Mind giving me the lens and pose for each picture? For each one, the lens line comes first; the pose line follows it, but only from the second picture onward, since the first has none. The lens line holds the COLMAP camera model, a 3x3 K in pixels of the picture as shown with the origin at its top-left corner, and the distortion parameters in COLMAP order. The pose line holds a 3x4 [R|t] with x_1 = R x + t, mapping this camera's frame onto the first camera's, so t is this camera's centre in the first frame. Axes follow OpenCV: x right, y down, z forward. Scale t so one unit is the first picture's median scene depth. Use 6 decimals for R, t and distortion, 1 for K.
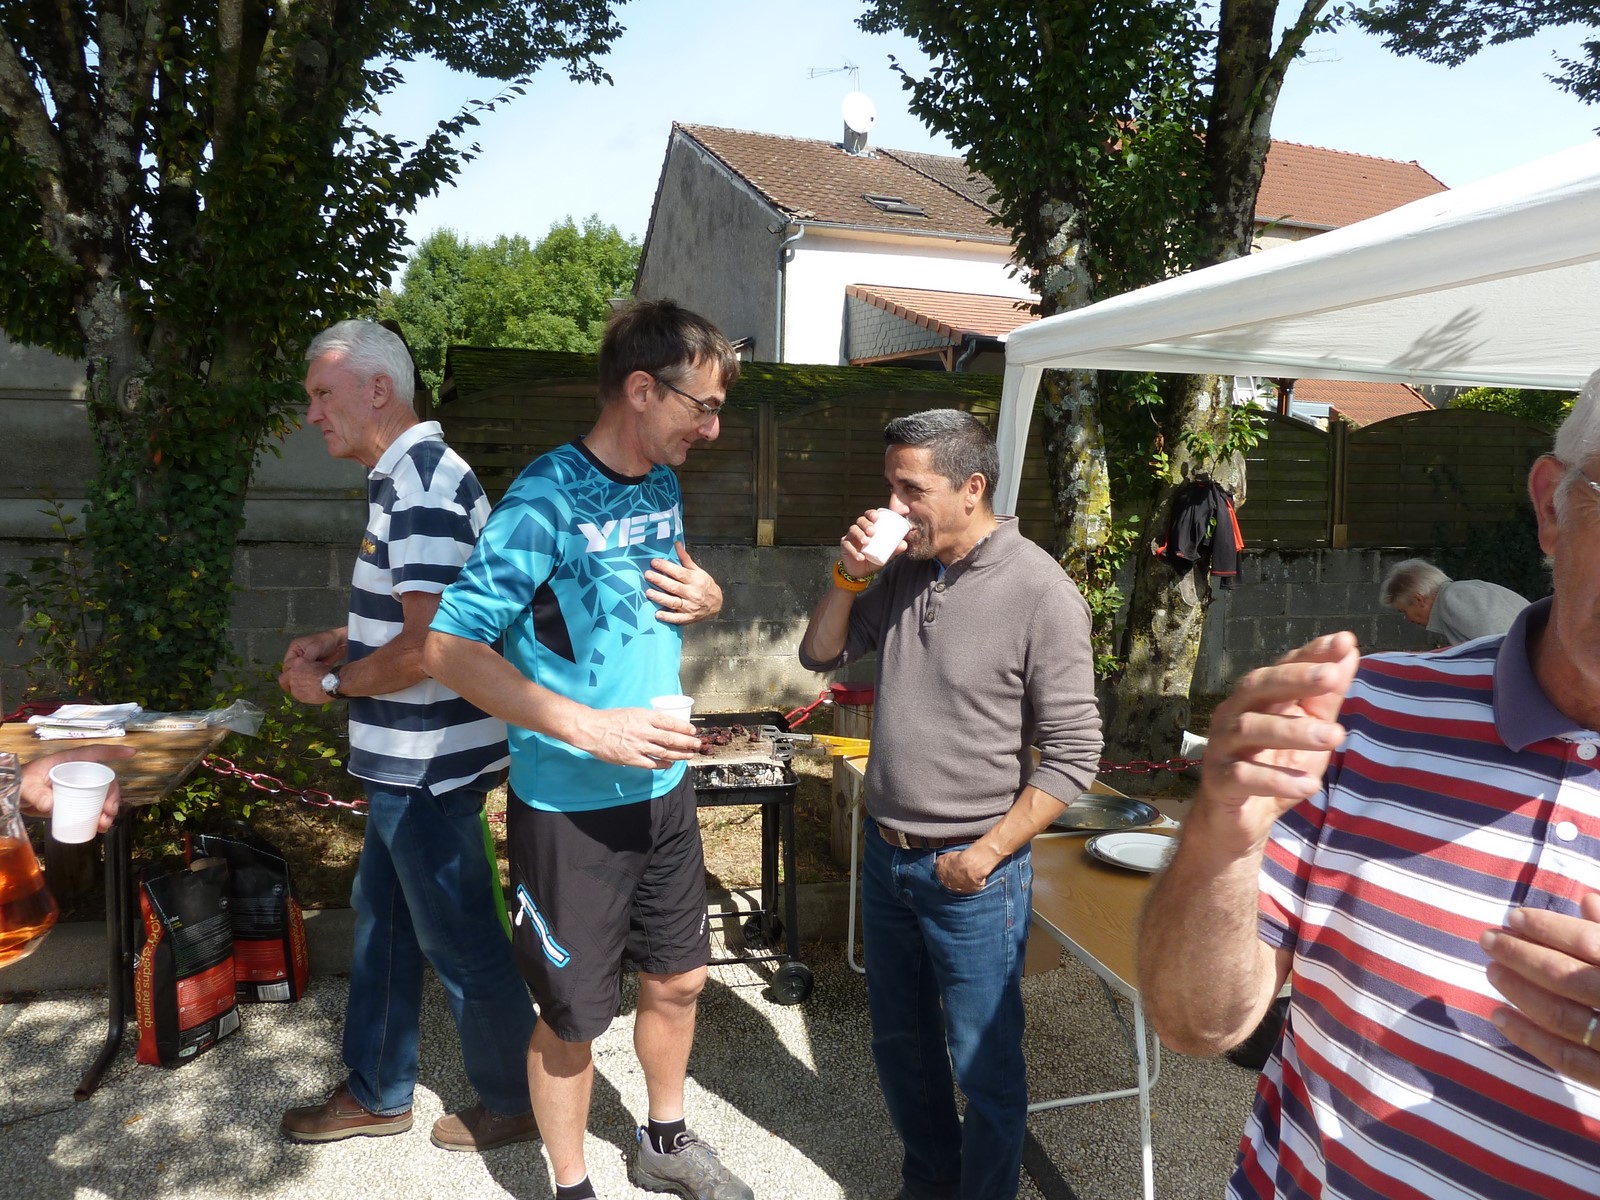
lens RADIAL K [[1295.0, 0, 801.3], [0, 1295.0, 598.5], [0, 0, 1]] dist [-0.008547, -0.000571]
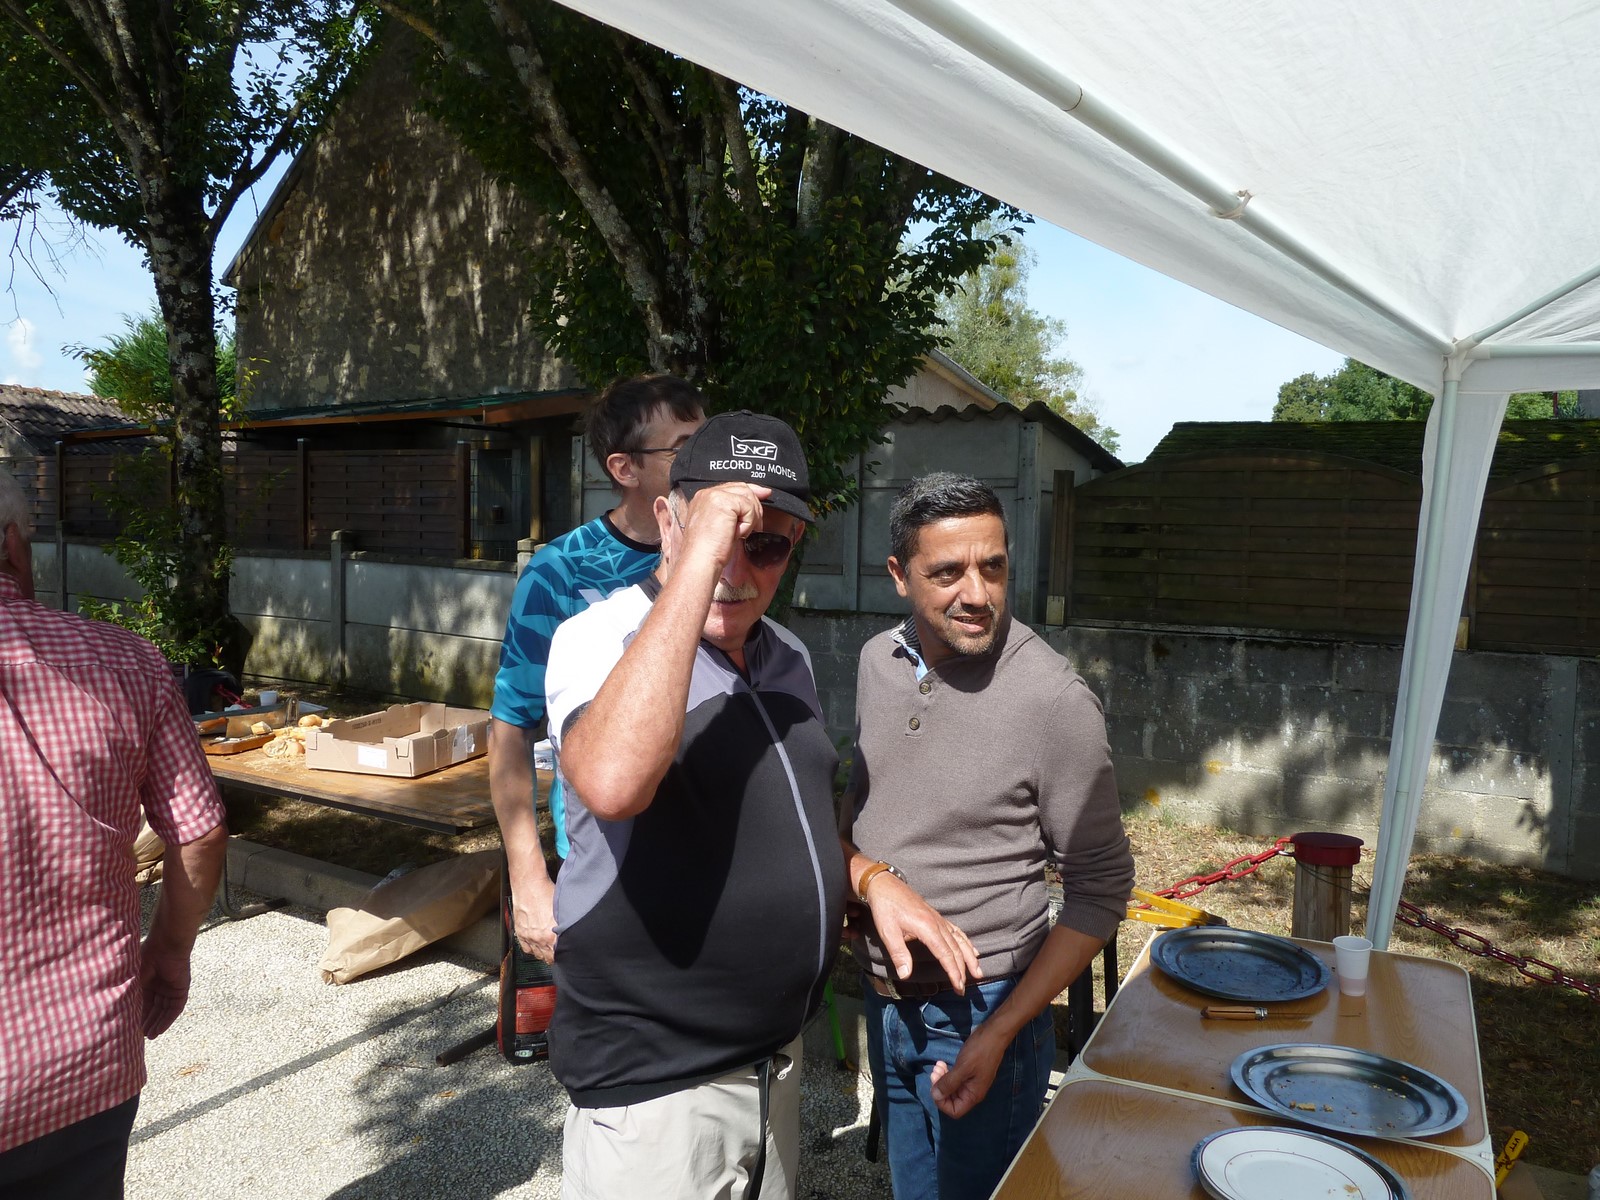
lens RADIAL K [[1295.0, 0, 801.6], [0, 1295.0, 602.2], [0, 0, 1]] dist [-0.008547, -0.000571]
pose [[0.698157, 0.034028, -0.715136, 0.399290], [-0.081760, 0.996125, -0.032421, -0.018105], [0.711261, 0.081104, 0.698233, 0.259502]]
